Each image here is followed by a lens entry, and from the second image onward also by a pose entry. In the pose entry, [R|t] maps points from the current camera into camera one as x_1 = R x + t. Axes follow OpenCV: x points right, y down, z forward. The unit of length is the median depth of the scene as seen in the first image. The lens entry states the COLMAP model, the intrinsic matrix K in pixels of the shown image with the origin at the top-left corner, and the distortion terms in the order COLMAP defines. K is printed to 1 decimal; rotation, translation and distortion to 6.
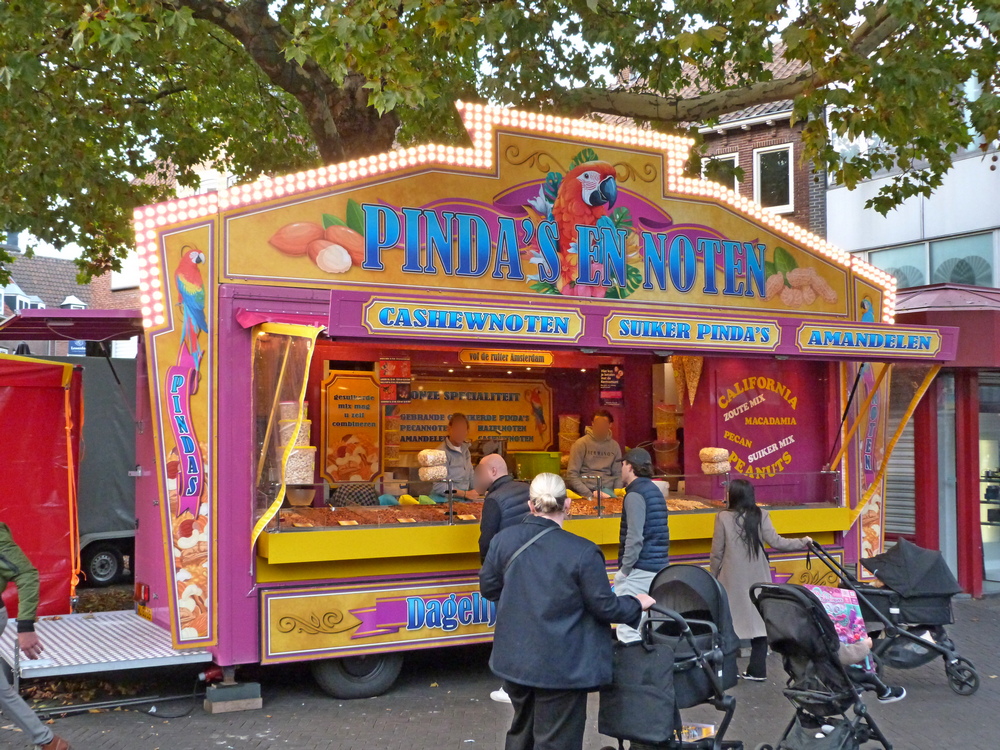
lens RADIAL K [[1182.3, 0, 499.7], [0, 1182.3, 376.1], [0, 0, 1]] dist [-0.000123, 0.000000]
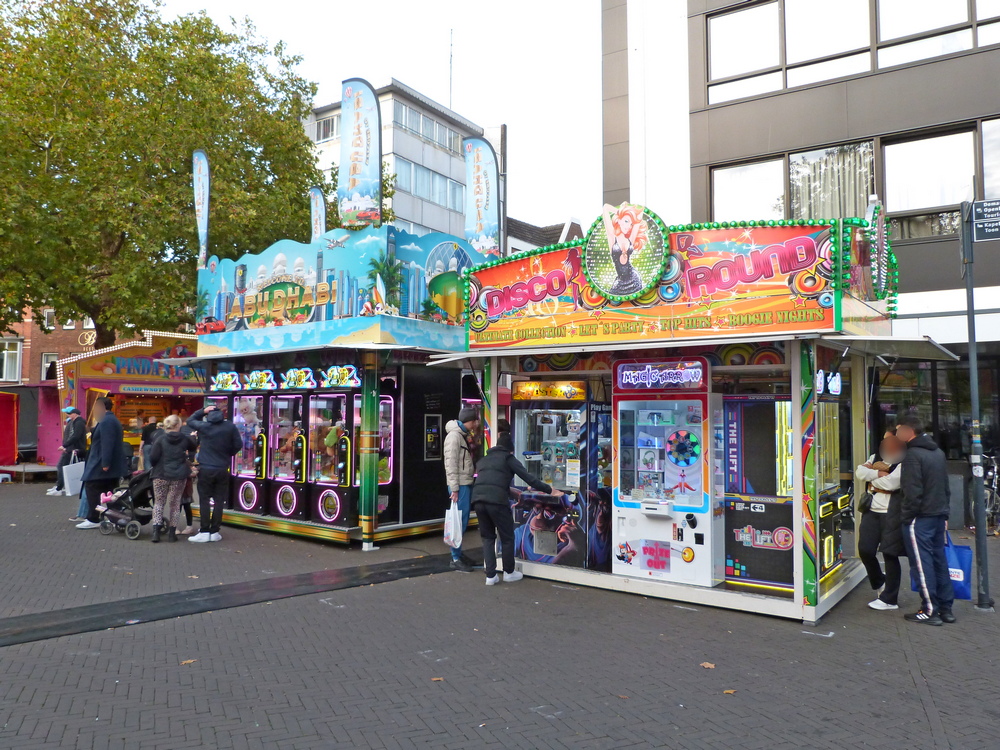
lens RADIAL K [[756.5, 0, 498.2], [0, 756.5, 374.2], [0, 0, 1]] dist [-0.016687, -0.003863]
pose [[0.912162, 0.025131, 0.409059, 0.021588], [-0.021132, 0.999675, -0.014295, -0.074478], [-0.409285, 0.004395, 0.912396, -1.745839]]
